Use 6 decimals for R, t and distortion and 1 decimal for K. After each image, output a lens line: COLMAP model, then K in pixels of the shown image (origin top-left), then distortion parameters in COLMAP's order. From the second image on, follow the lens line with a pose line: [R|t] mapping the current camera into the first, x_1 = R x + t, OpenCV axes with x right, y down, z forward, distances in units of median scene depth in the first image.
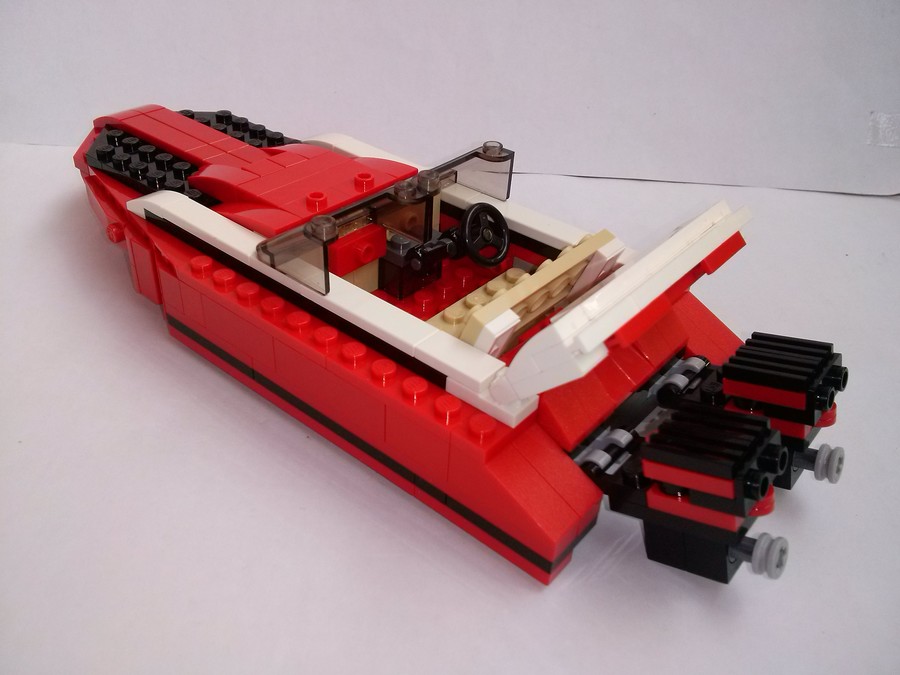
lens RADIAL K [[802.7, 0, 452.9], [0, 802.7, 327.4], [0, 0, 1]] dist [0.007048, -0.014913]
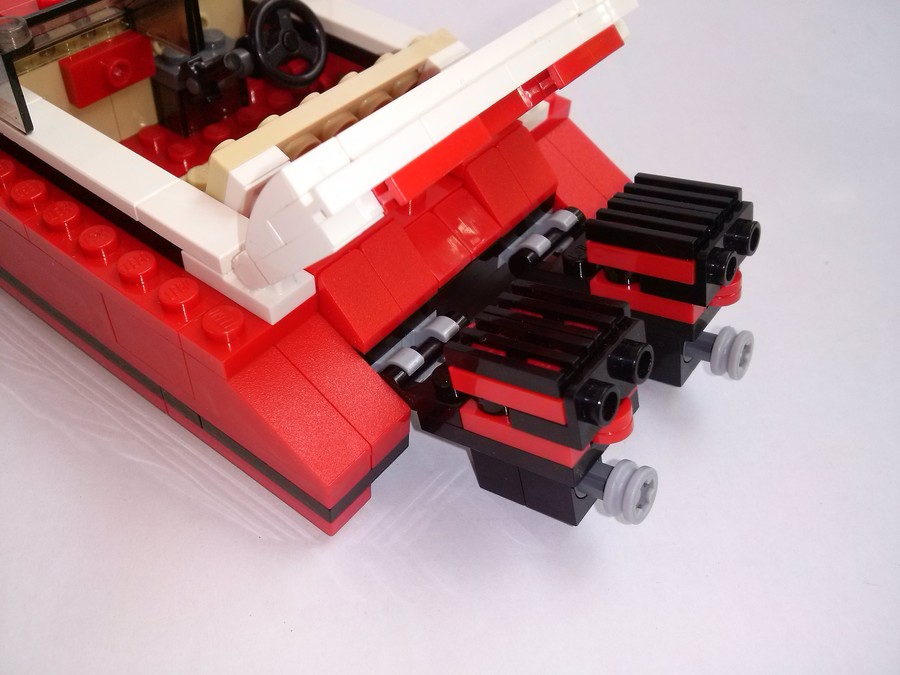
lens RADIAL K [[857.0, 0, 462.4], [0, 857.0, 350.1], [0, 0, 1]] dist [-0.026413, -0.014268]
pose [[0.998183, -0.032216, 0.050925, 0.188225], [0.021183, 0.978752, 0.203953, 0.001574], [-0.056413, -0.202503, 0.977655, 0.254708]]
